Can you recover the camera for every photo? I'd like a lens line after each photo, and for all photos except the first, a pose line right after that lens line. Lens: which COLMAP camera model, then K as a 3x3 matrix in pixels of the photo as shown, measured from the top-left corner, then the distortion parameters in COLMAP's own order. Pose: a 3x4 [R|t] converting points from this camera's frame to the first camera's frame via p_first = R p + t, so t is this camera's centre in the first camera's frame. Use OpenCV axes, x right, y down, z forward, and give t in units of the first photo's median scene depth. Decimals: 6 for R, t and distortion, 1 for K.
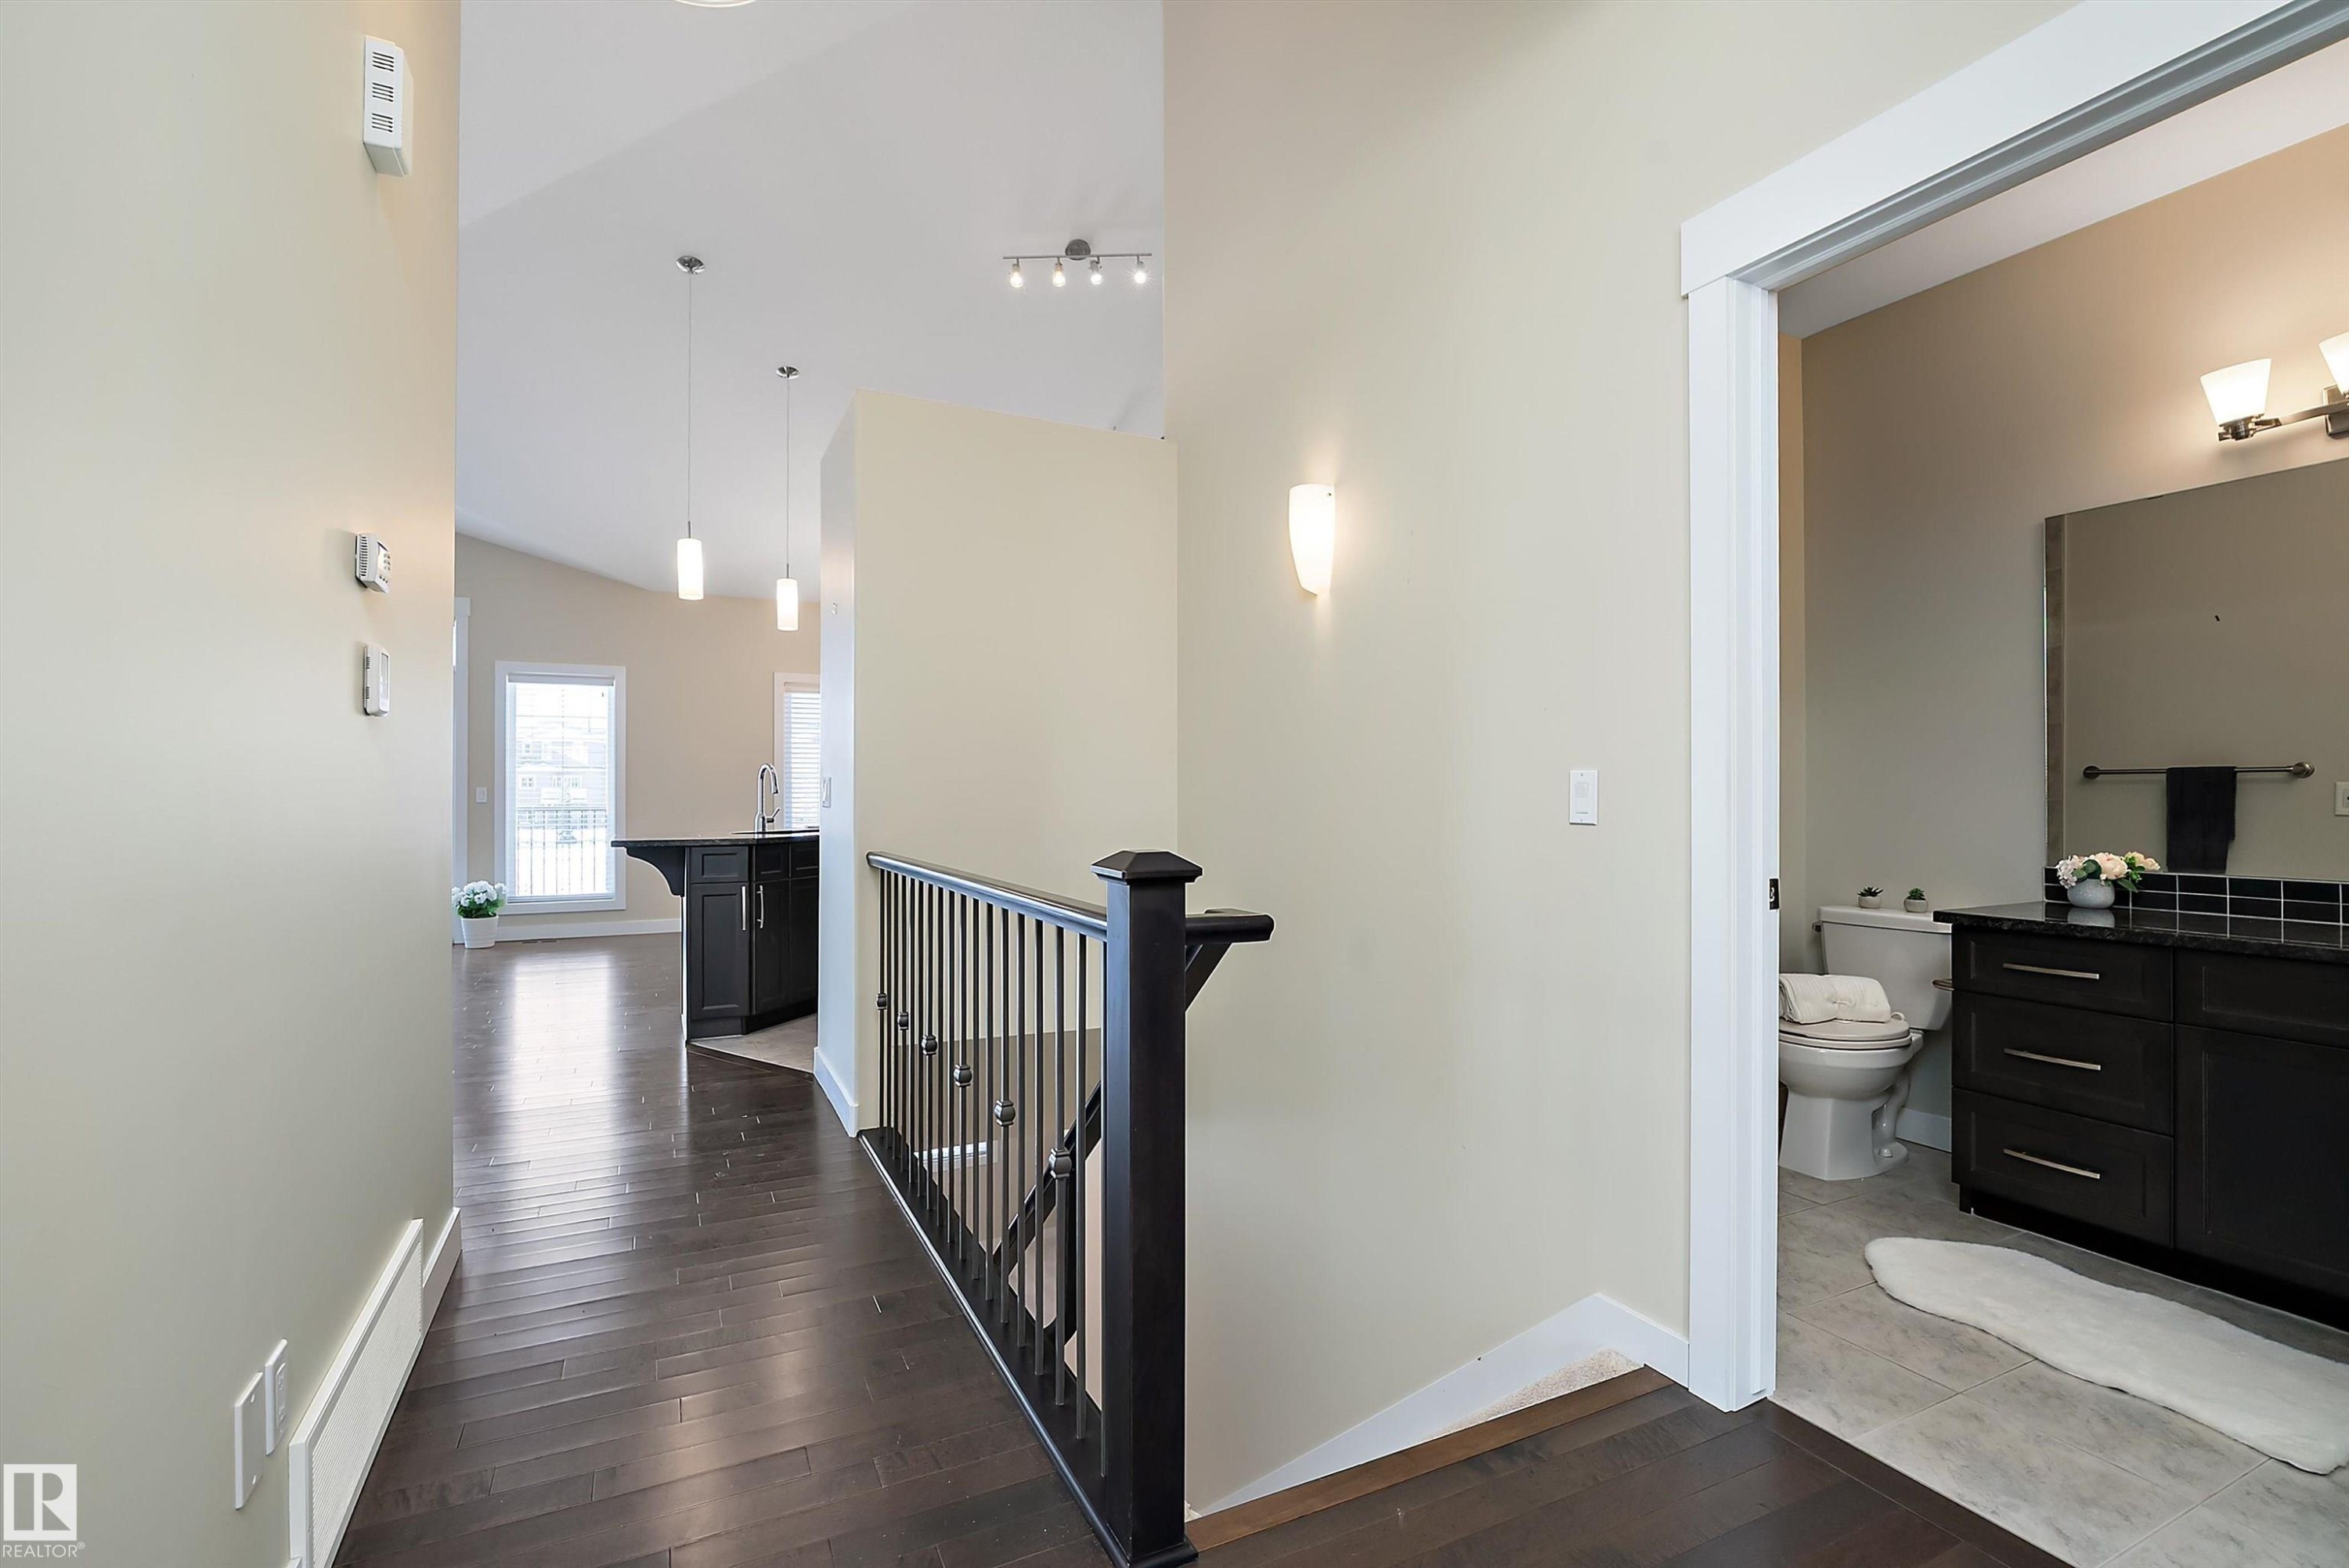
lens RADIAL K [[1064.5, 0, 1166.7], [0, 1064.5, 805.7], [0, 0, 1]] dist [-0.001991, 0.001171]
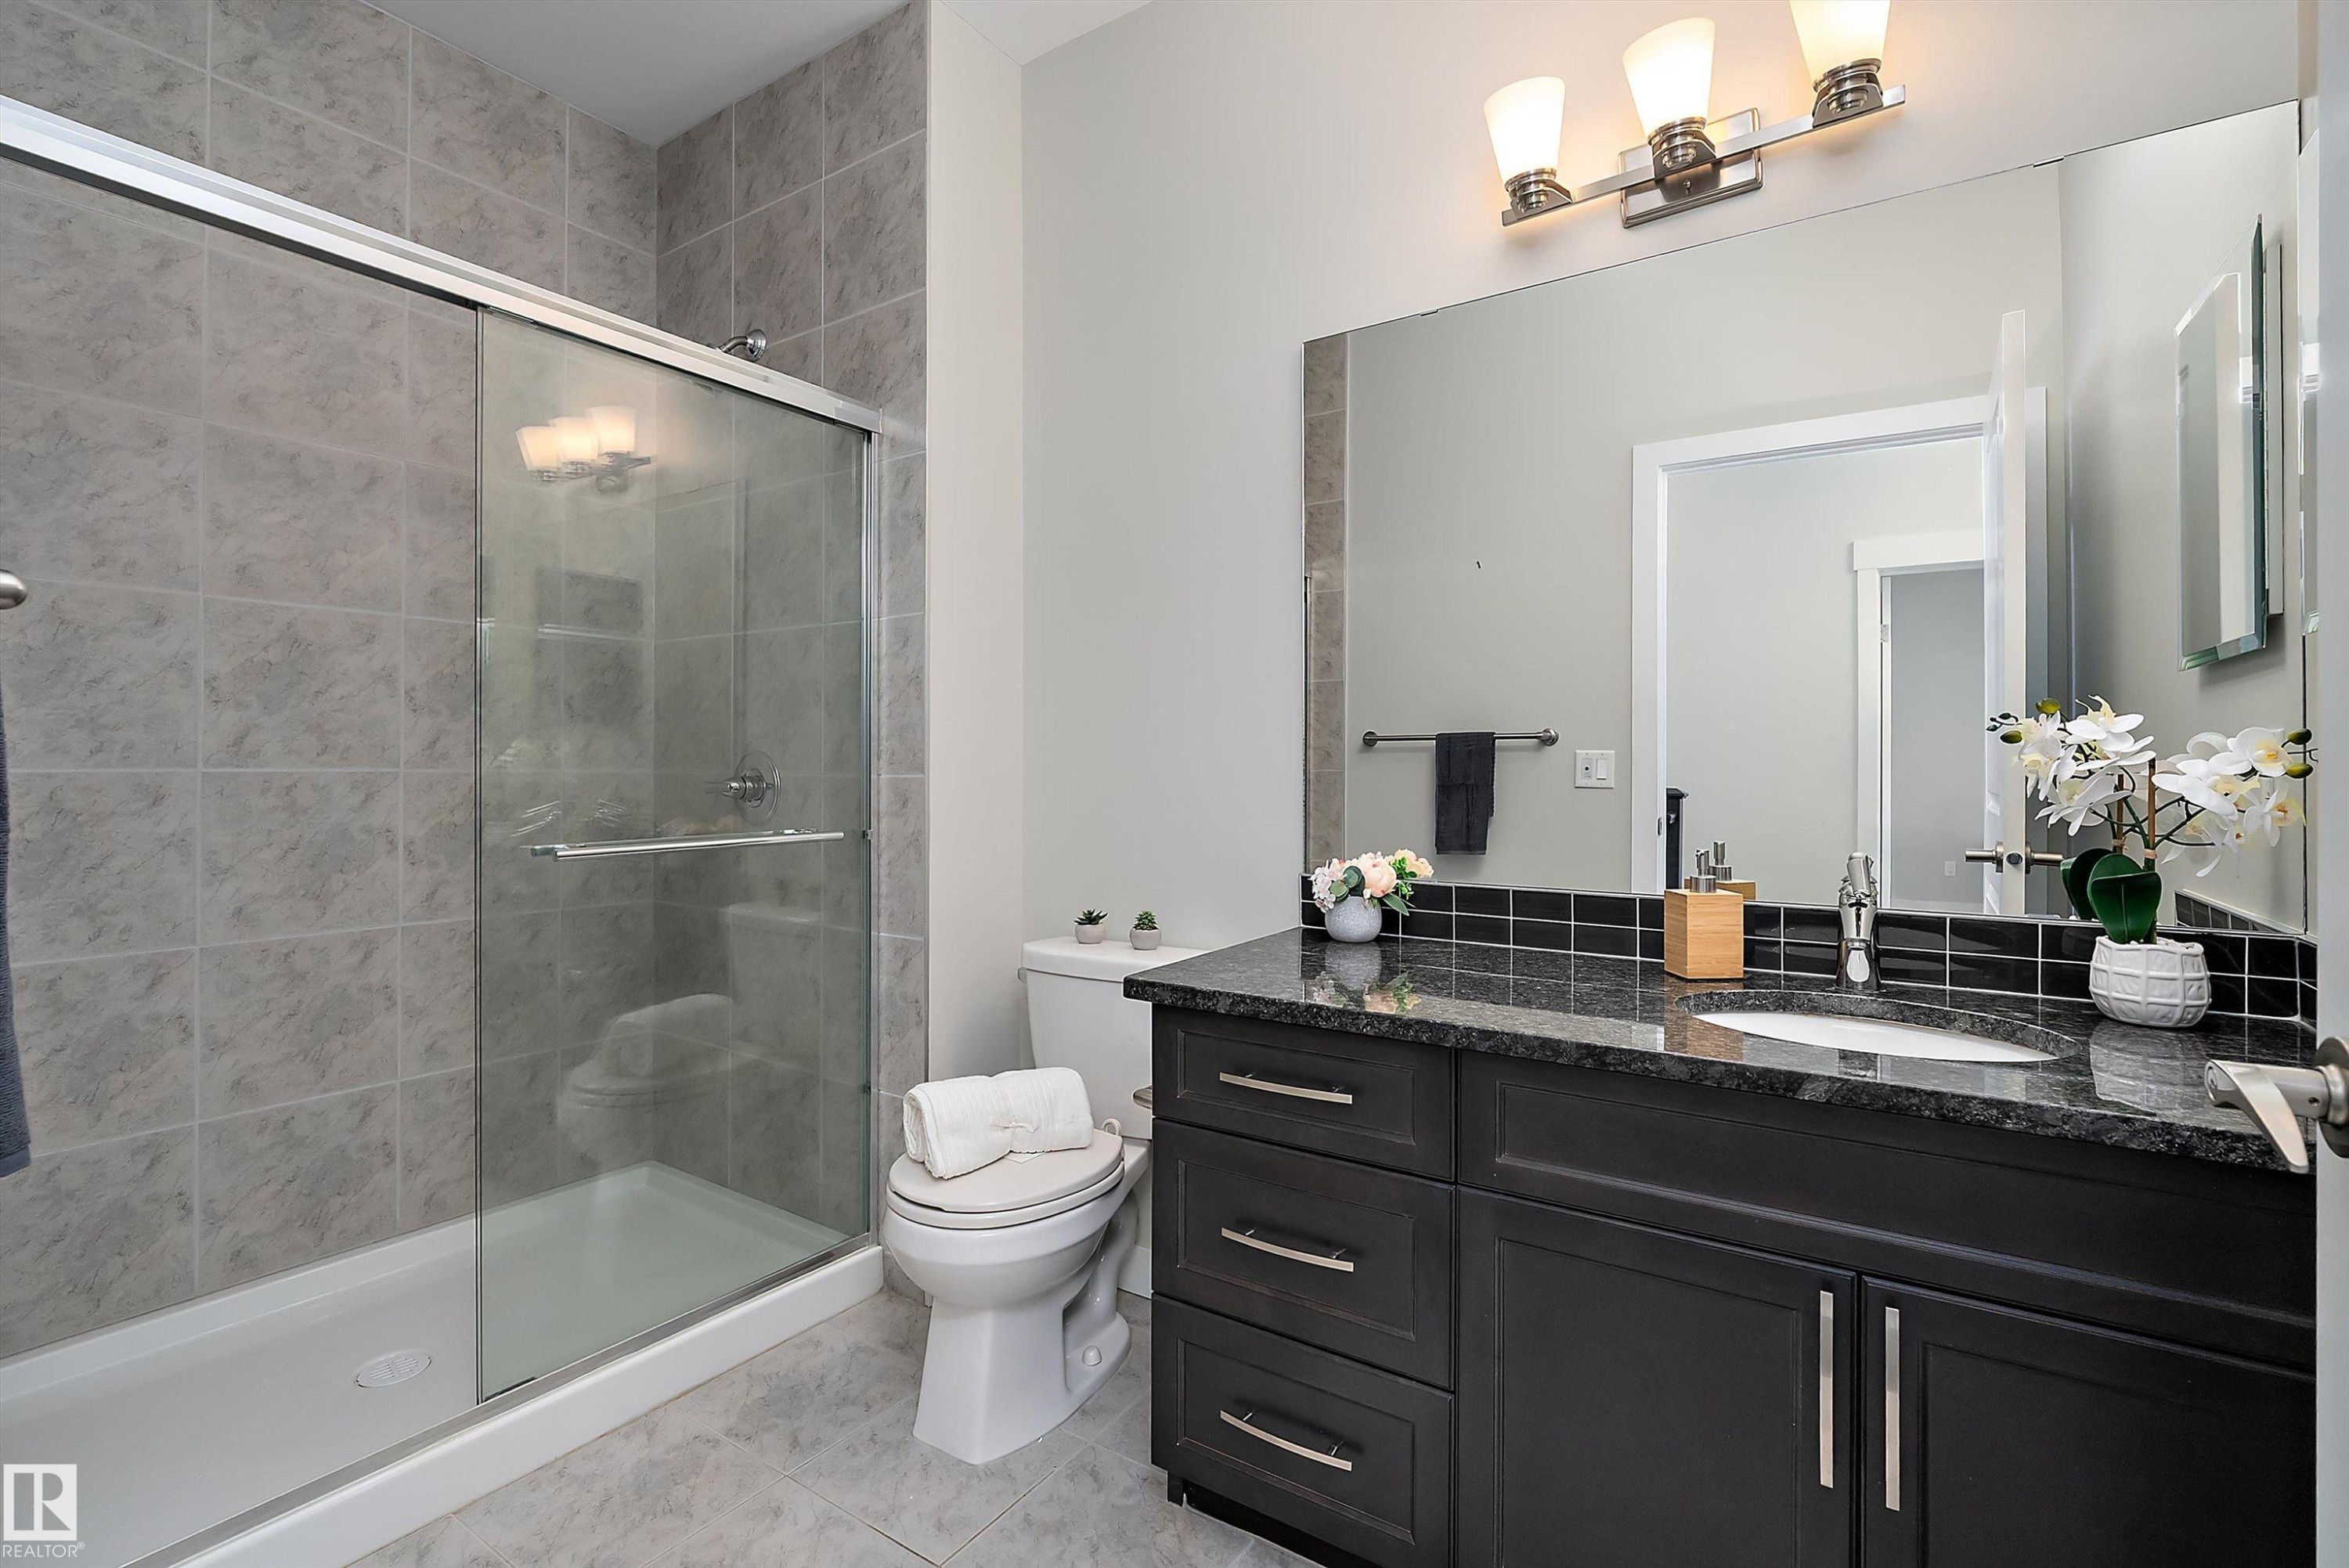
lens RADIAL K [[1064.5, 0, 1166.7], [0, 1064.5, 805.7], [0, 0, 1]] dist [-0.001991, 0.001171]
pose [[0.871786, -0.019780, 0.489488, 0.456752], [0.006620, 0.999569, 0.028602, -0.004766], [-0.489843, -0.021694, 0.871541, 0.495326]]
